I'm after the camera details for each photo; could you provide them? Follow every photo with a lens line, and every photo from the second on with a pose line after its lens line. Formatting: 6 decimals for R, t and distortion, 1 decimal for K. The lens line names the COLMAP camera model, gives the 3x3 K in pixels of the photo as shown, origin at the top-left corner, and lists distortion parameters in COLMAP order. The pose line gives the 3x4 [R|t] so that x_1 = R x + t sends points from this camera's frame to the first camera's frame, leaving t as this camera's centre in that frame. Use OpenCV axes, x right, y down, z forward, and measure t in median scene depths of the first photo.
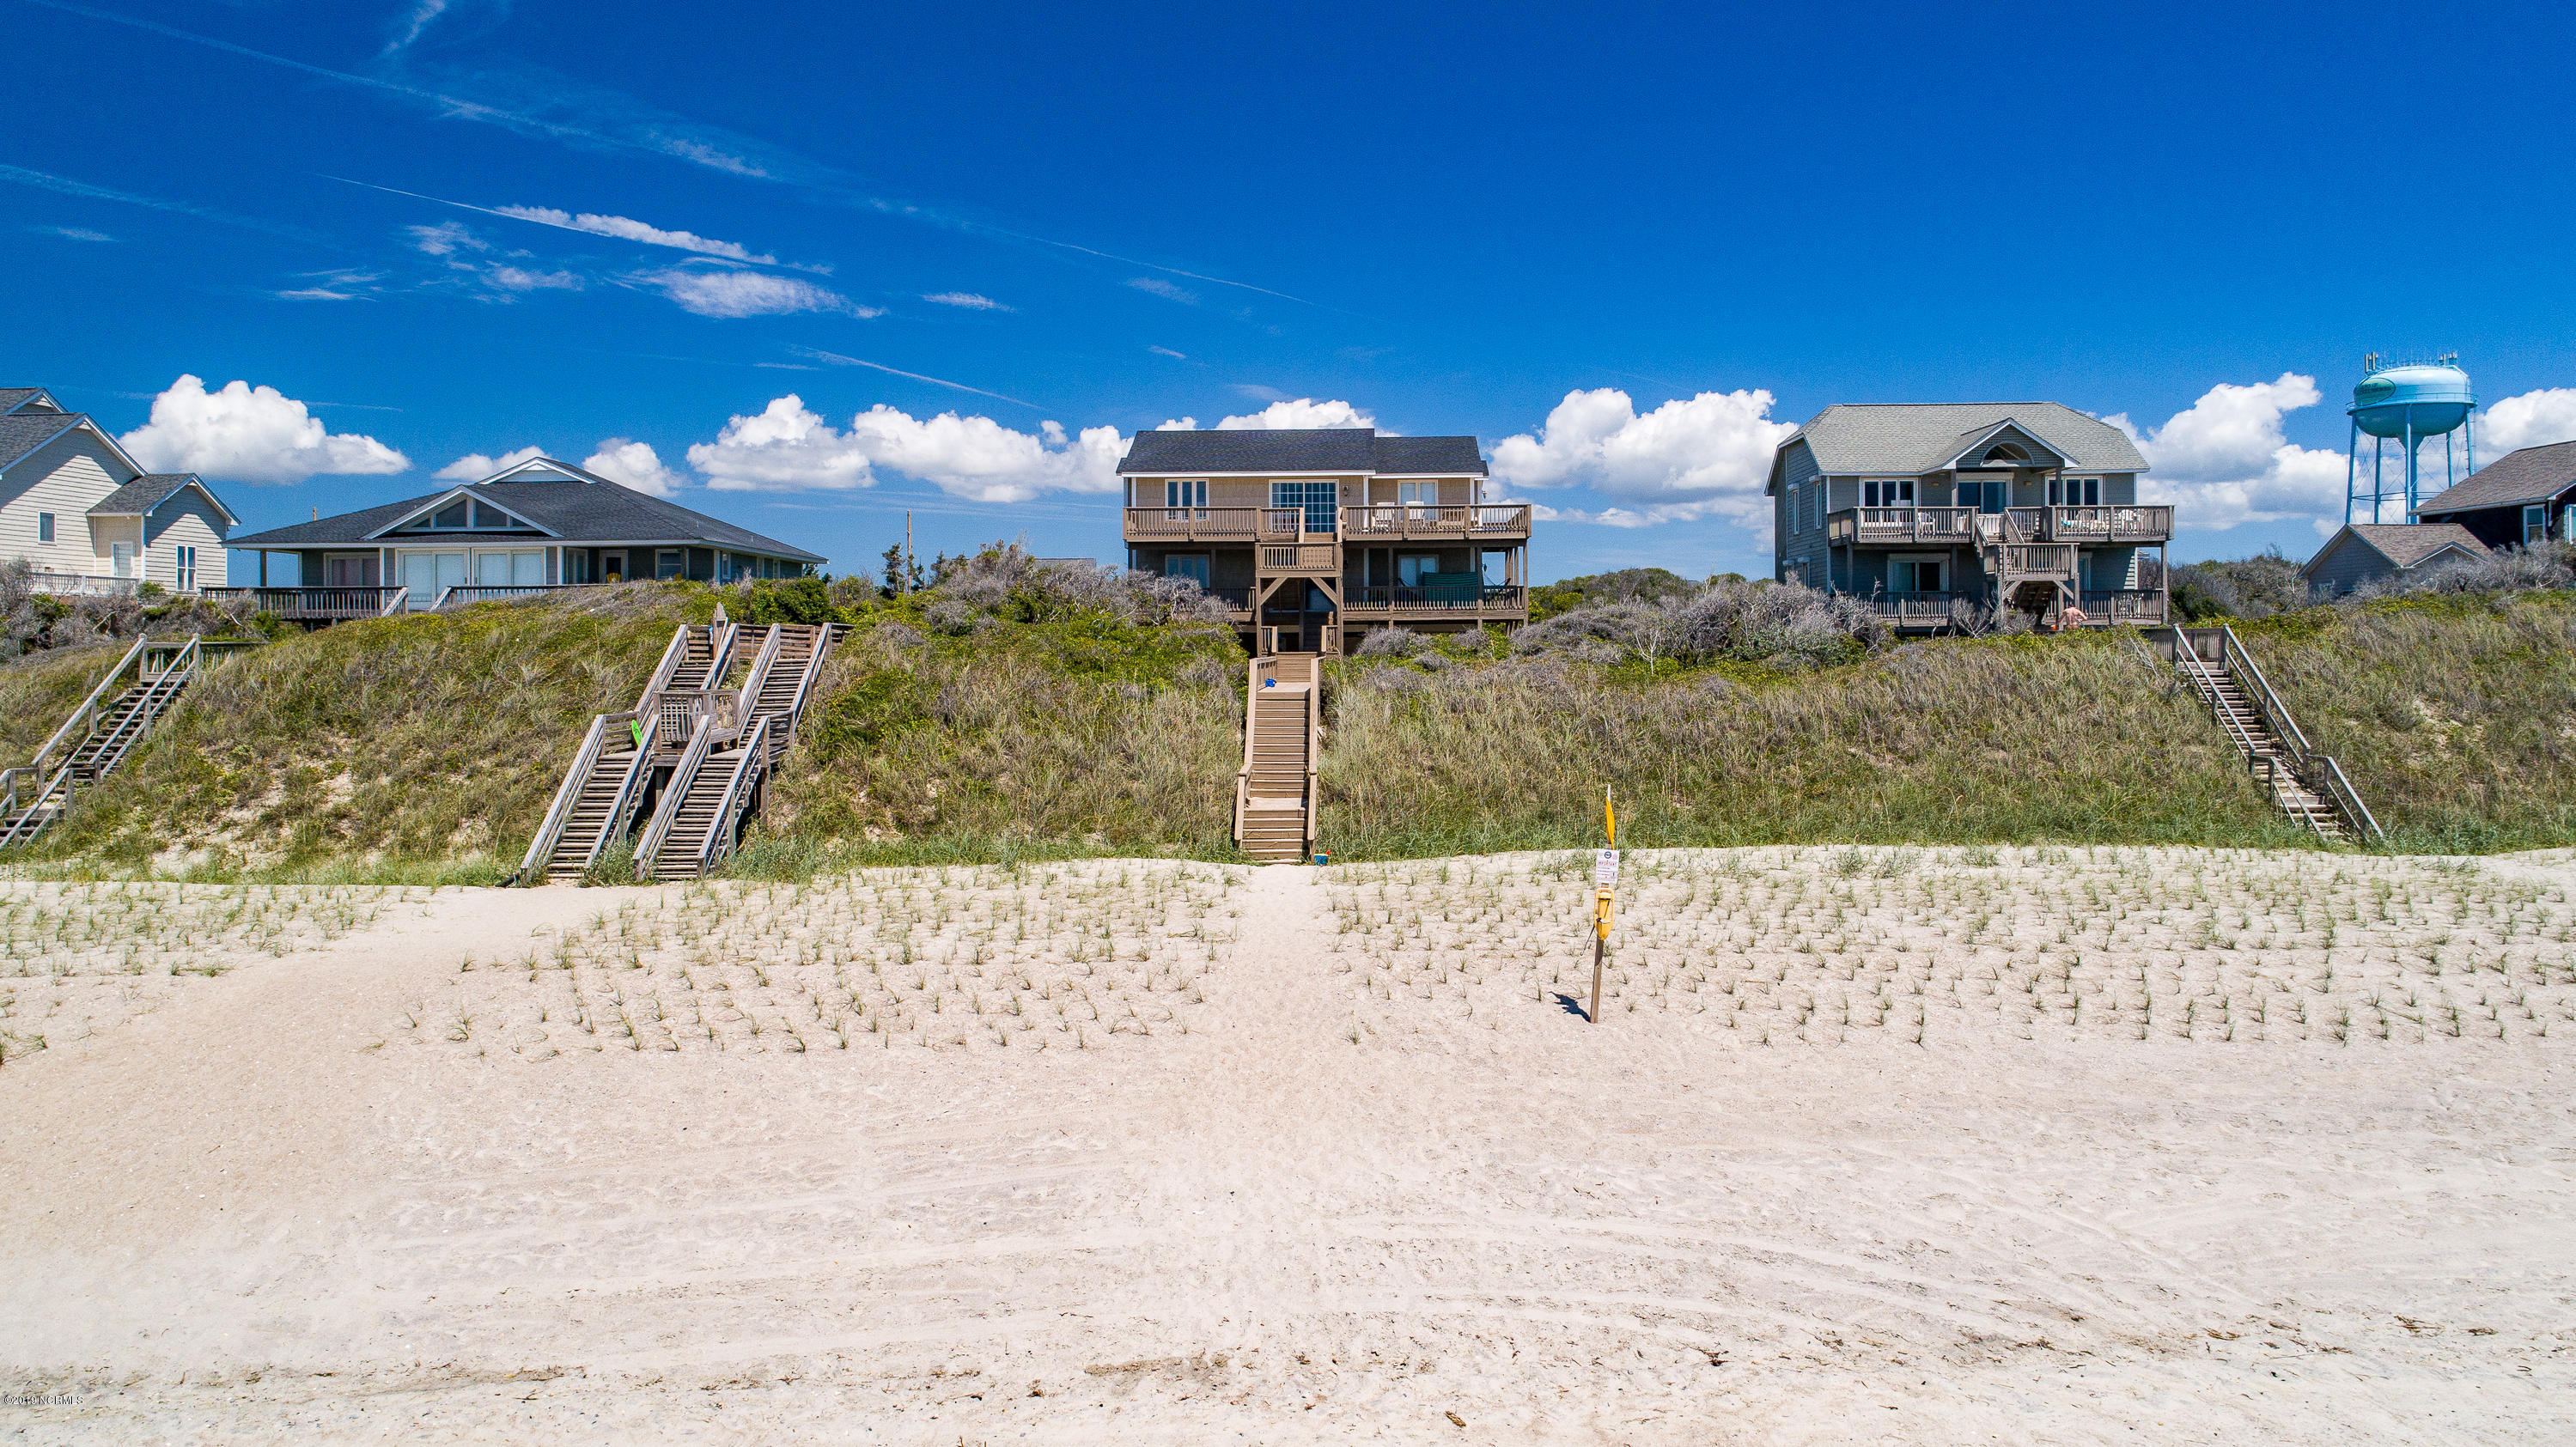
lens RADIAL K [[1725.0, 0, 1250.8], [0, 1725.0, 716.6], [0, 0, 1]] dist [-0.000692, 0.002018]
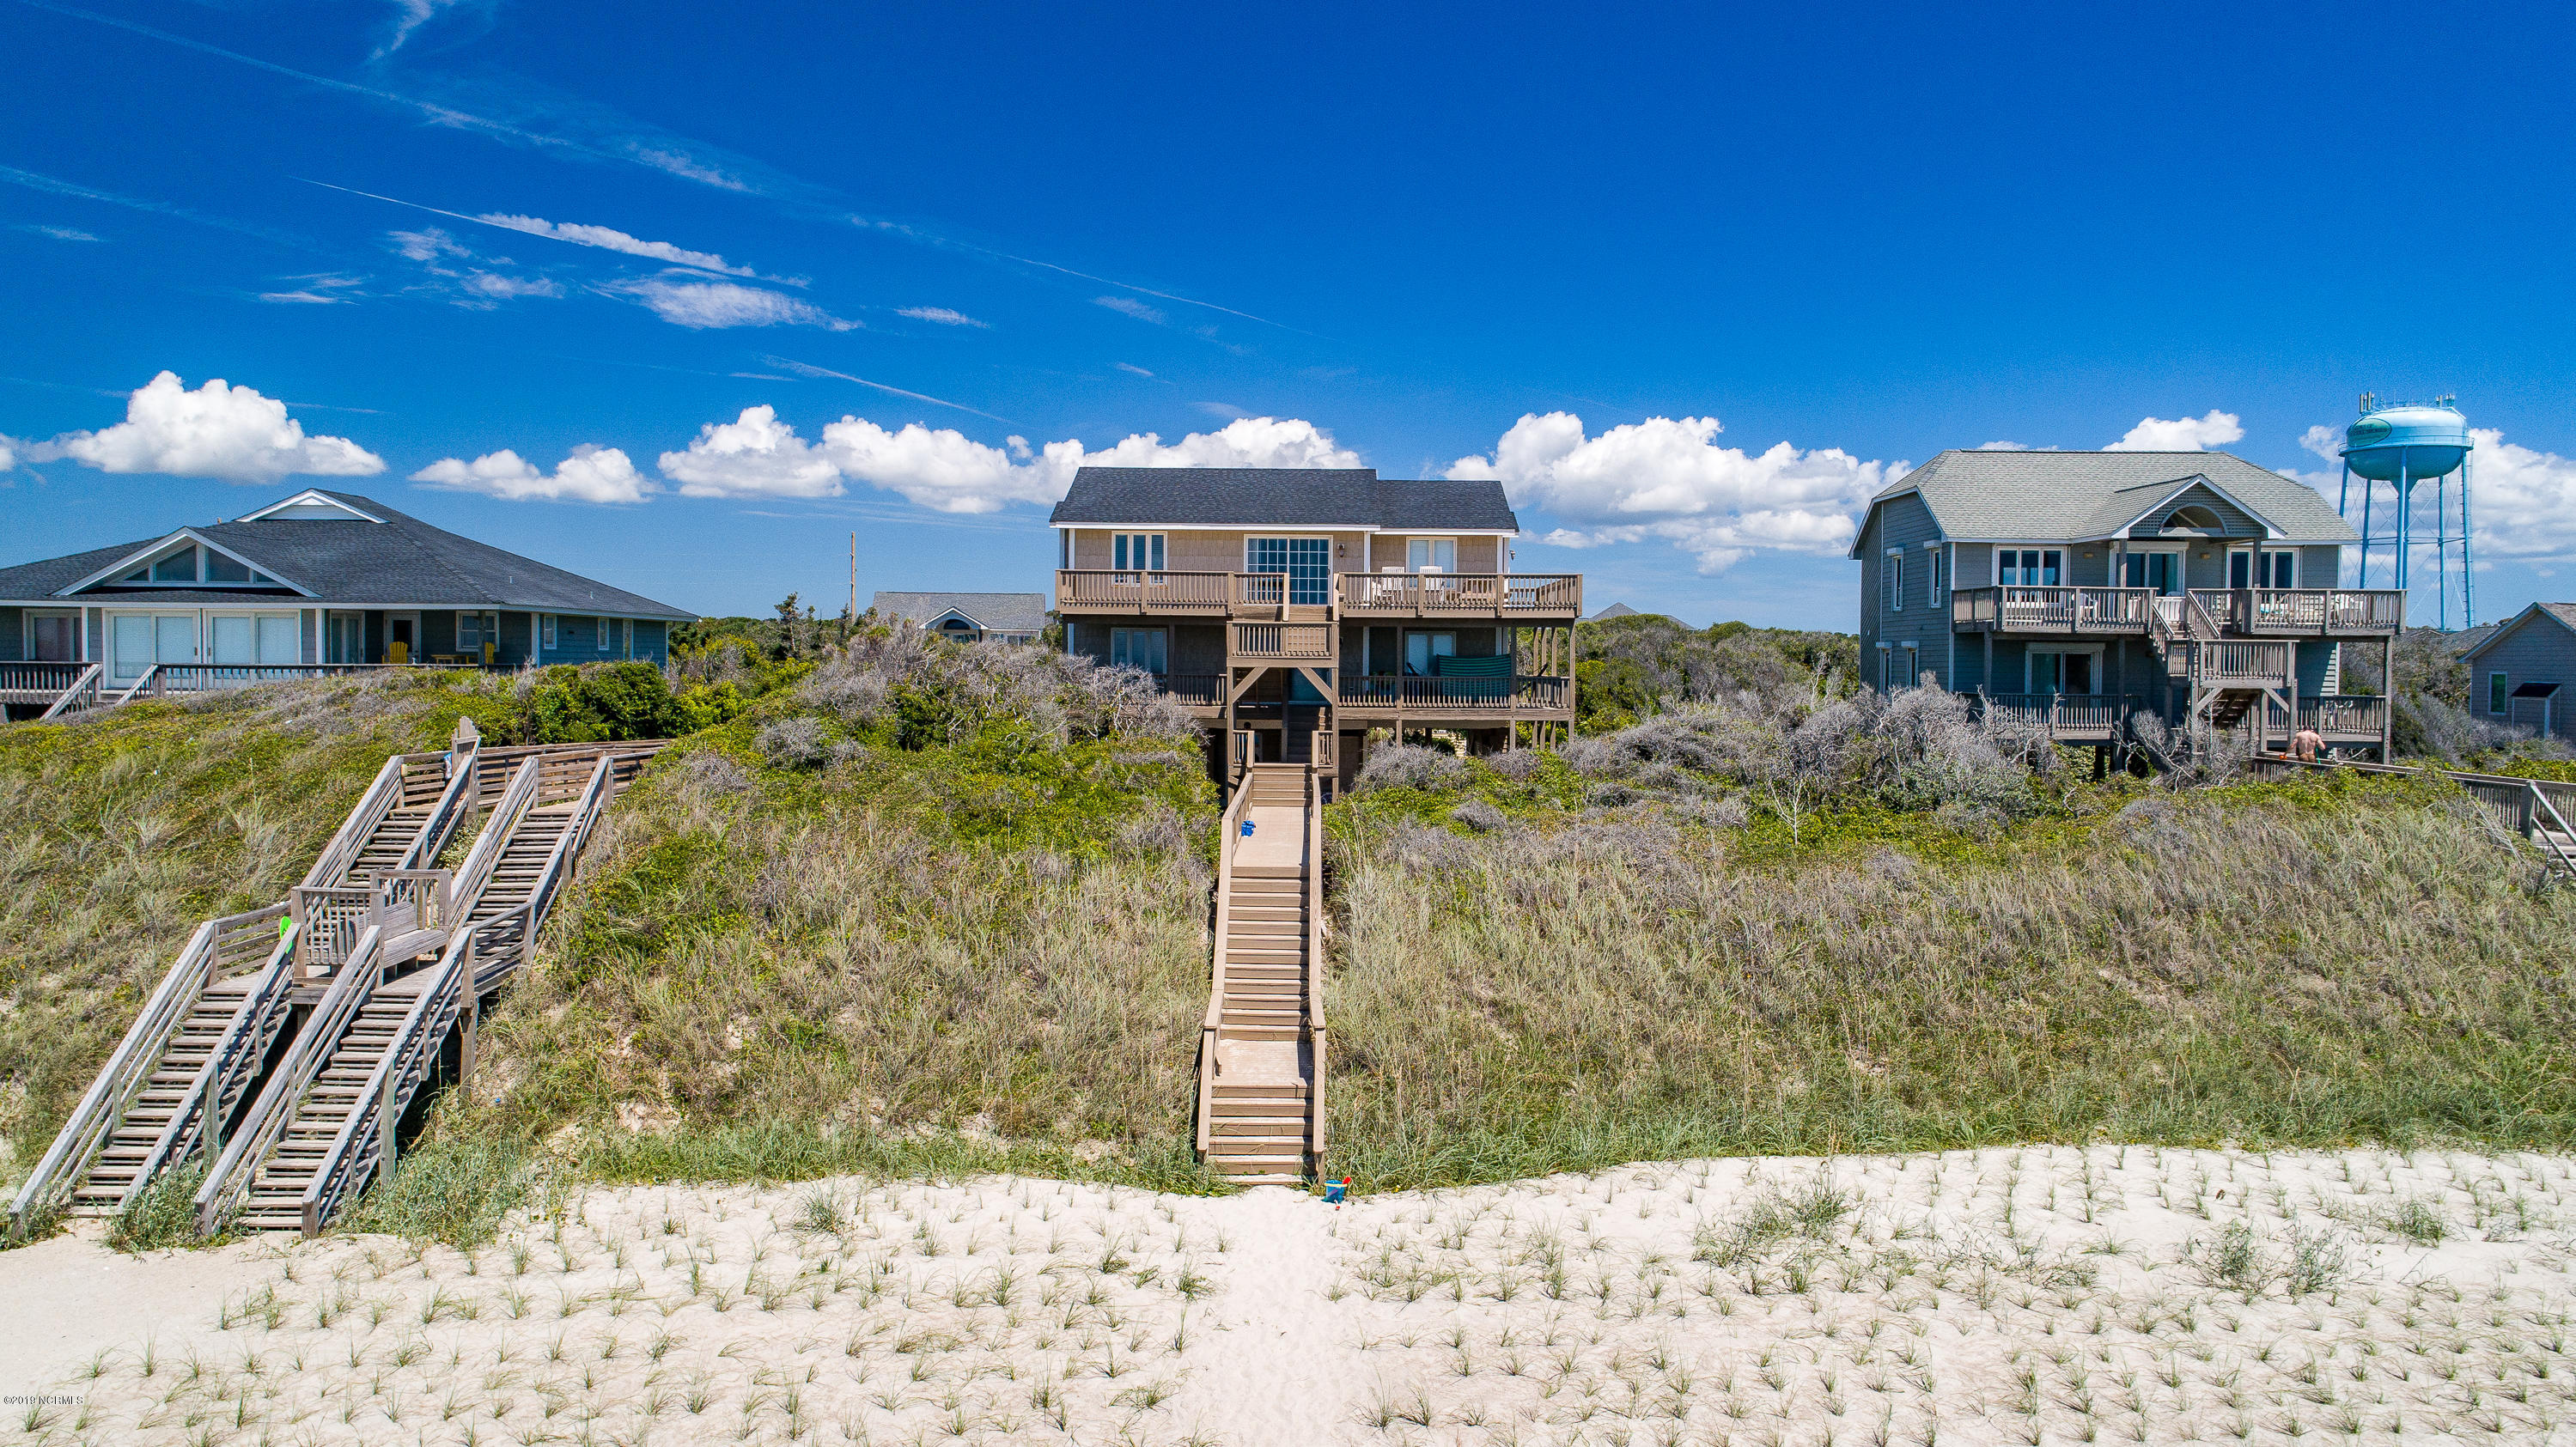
lens RADIAL K [[1652.8, 0, 1235.9], [0, 1652.8, 773.2], [0, 0, 1]] dist [0.001118, -0.000375]
pose [[0.999757, 0.014159, 0.016876, -0.004927], [-0.014665, 0.999434, 0.030291, -0.055994], [-0.016438, -0.030531, 0.999399, 0.266459]]
